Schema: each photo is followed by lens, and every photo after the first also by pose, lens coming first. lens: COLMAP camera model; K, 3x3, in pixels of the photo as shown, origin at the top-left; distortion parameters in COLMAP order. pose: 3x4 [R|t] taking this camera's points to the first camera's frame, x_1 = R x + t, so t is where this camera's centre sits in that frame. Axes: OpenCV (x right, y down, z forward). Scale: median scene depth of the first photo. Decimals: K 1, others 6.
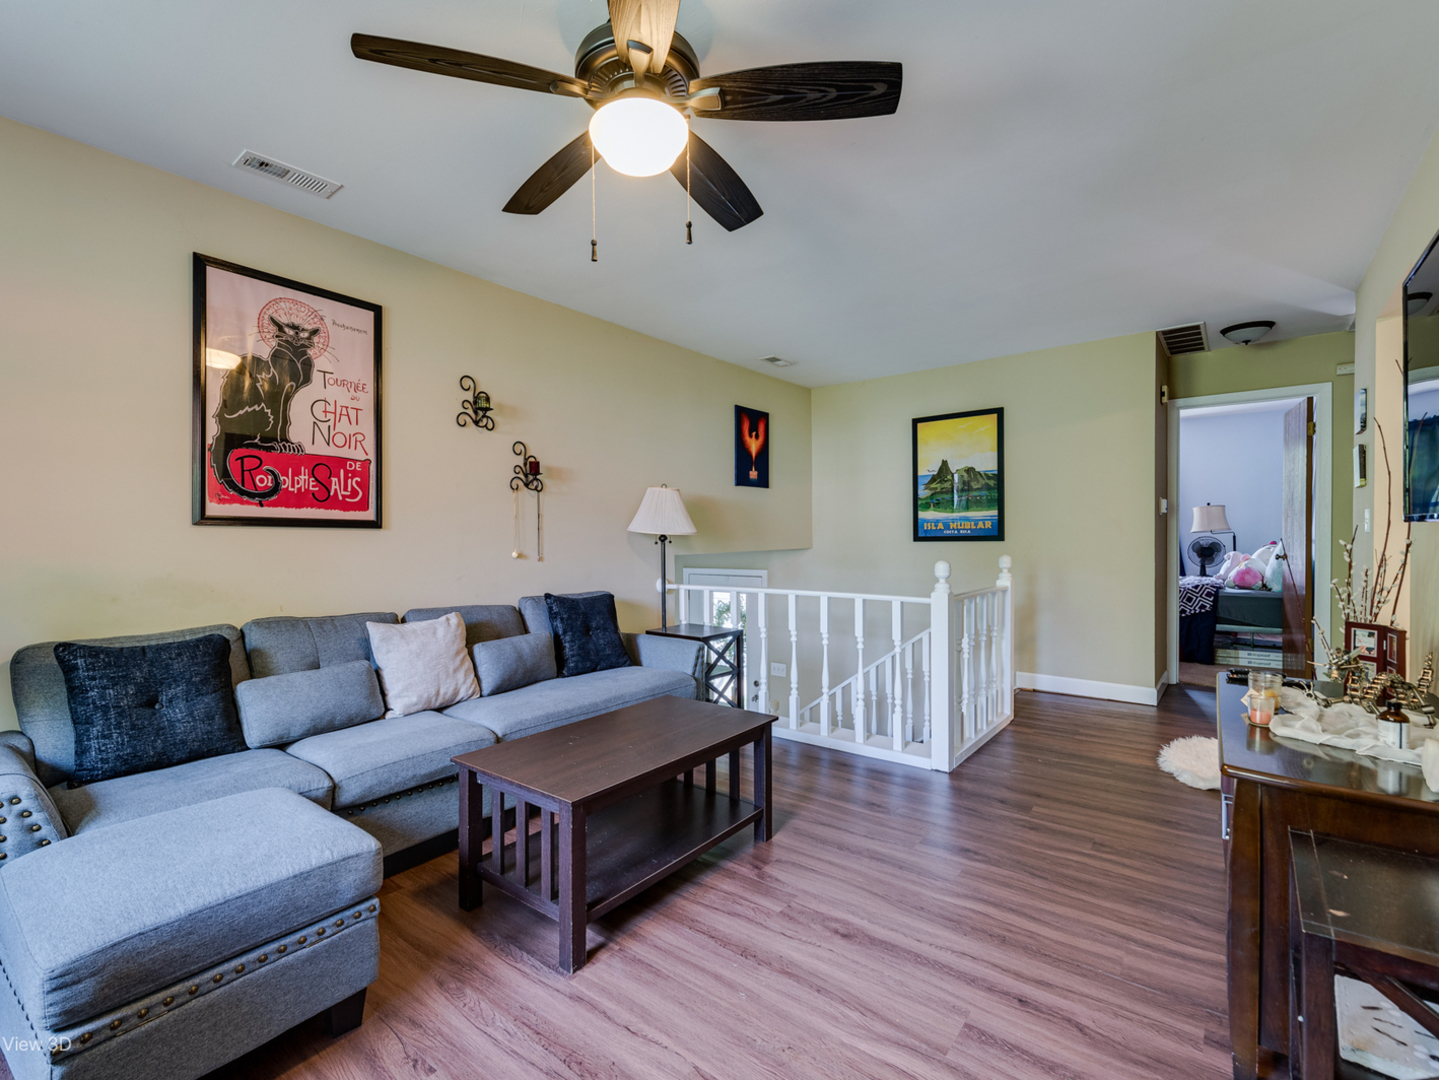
lens RADIAL K [[645.4, 0, 719.5], [0, 645.4, 540.0], [0, 0, 1]] dist [0.000085, -0.000088]
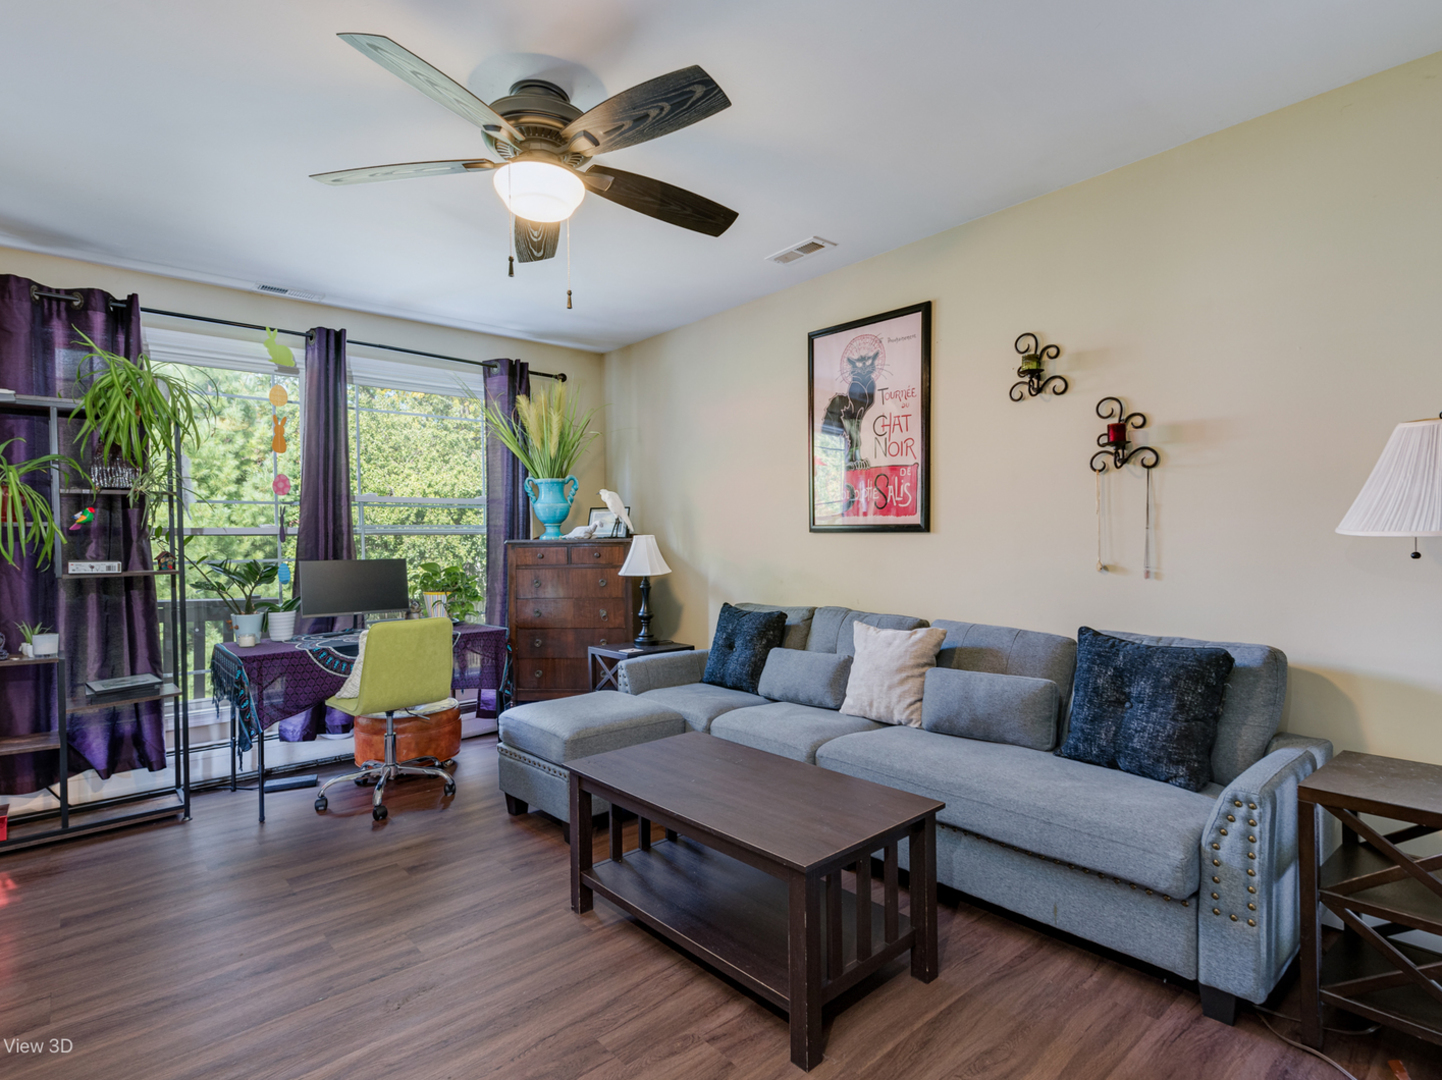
lens RADIAL K [[755.8, 0, 721.0], [0, 755.8, 540.0], [0, 0, 1]] dist [0.000988, 0.000061]
pose [[-0.189538, 0.008672, -0.981835, 0.679200], [0.007511, 0.999945, 0.007382, -0.017430], [0.981845, -0.005975, -0.189592, 0.951426]]
